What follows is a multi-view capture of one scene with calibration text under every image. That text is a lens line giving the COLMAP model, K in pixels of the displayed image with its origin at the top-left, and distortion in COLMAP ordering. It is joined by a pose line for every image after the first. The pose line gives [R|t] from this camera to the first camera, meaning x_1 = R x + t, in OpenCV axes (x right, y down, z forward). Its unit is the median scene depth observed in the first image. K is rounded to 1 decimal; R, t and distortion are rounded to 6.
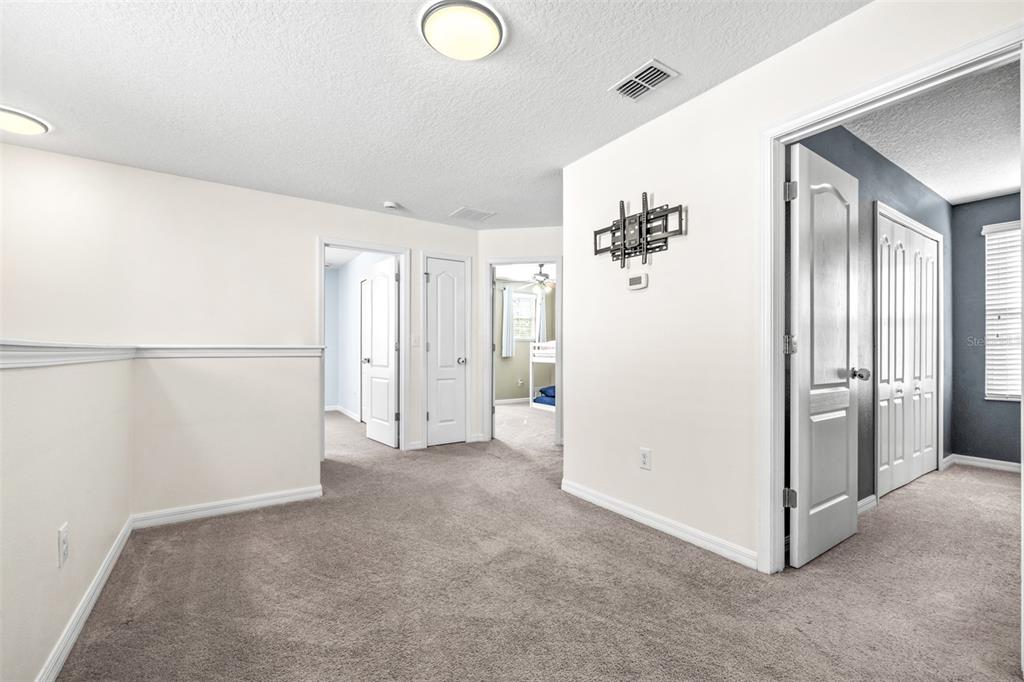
lens RADIAL K [[435.2, 0, 521.6], [0, 435.2, 347.0], [0, 0, 1]] dist [-0.002354, 0.000010]
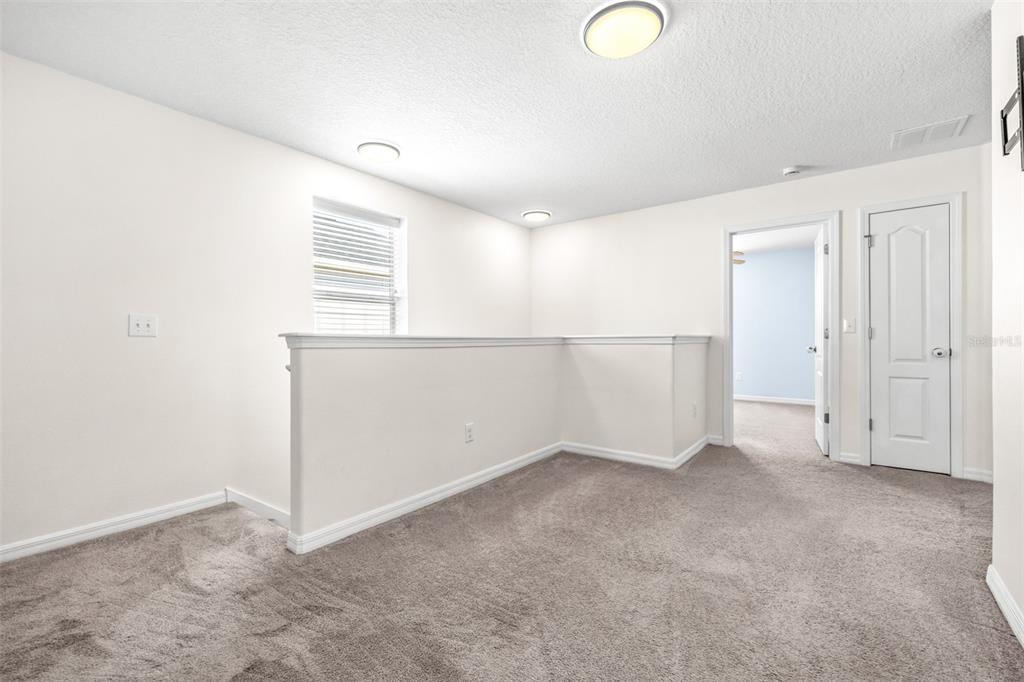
lens RADIAL K [[435.2, 0, 505.3], [0, 435.2, 342.8], [0, 0, 1]] dist [-0.002354, 0.000010]
pose [[0.306430, 0.004291, -0.951884, 0.506393], [0.013028, 0.999877, 0.008701, 0.003391], [0.951804, -0.015067, 0.306336, 0.271509]]
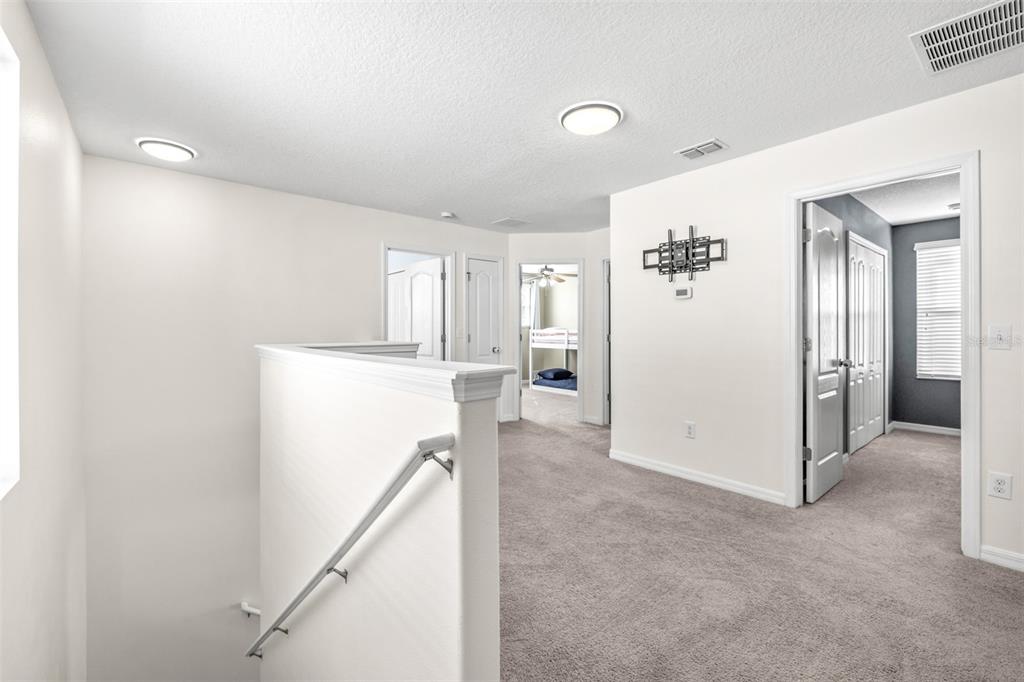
lens RADIAL K [[435.2, 0, 522.4], [0, 435.2, 327.0], [0, 0, 1]] dist [-0.002354, 0.000010]
pose [[0.994299, -0.002090, 0.106611, -0.328078], [0.002071, 0.999998, 0.000284, -0.047759], [-0.106611, -0.000062, 0.994301, -0.220769]]
